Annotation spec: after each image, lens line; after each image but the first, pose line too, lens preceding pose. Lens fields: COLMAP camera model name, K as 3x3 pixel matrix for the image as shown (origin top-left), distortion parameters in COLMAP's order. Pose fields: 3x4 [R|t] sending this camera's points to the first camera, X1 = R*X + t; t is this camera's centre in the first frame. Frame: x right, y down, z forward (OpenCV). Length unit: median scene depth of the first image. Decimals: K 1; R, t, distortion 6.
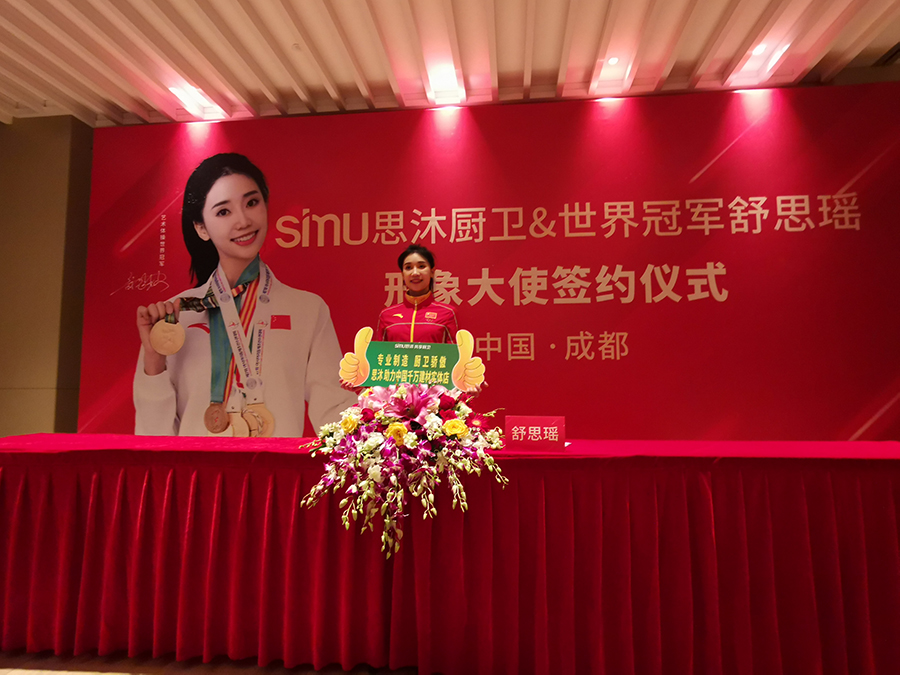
lens RADIAL K [[550.3, 0, 448.0], [0, 550.3, 345.9], [0, 0, 1]] dist [-0.021066, 0.019165]
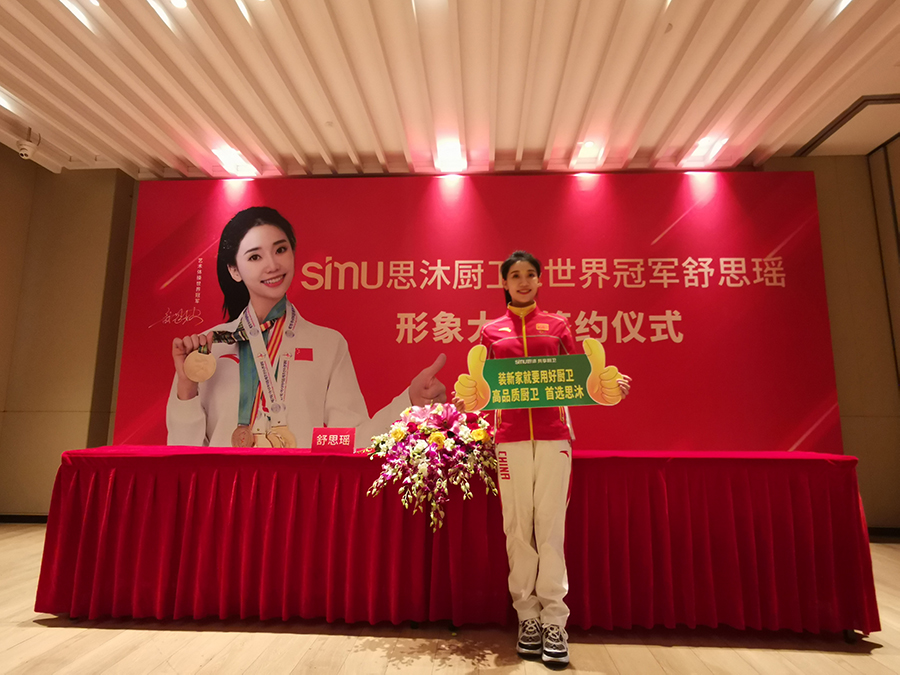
lens RADIAL K [[550.3, 0, 456.6], [0, 550.3, 339.9], [0, 0, 1]] dist [-0.021066, 0.019165]
pose [[0.997733, 0.016509, 0.065237, -0.065696], [-0.011888, 0.997435, -0.070585, 0.004260], [-0.066235, 0.069649, 0.995370, -0.168488]]
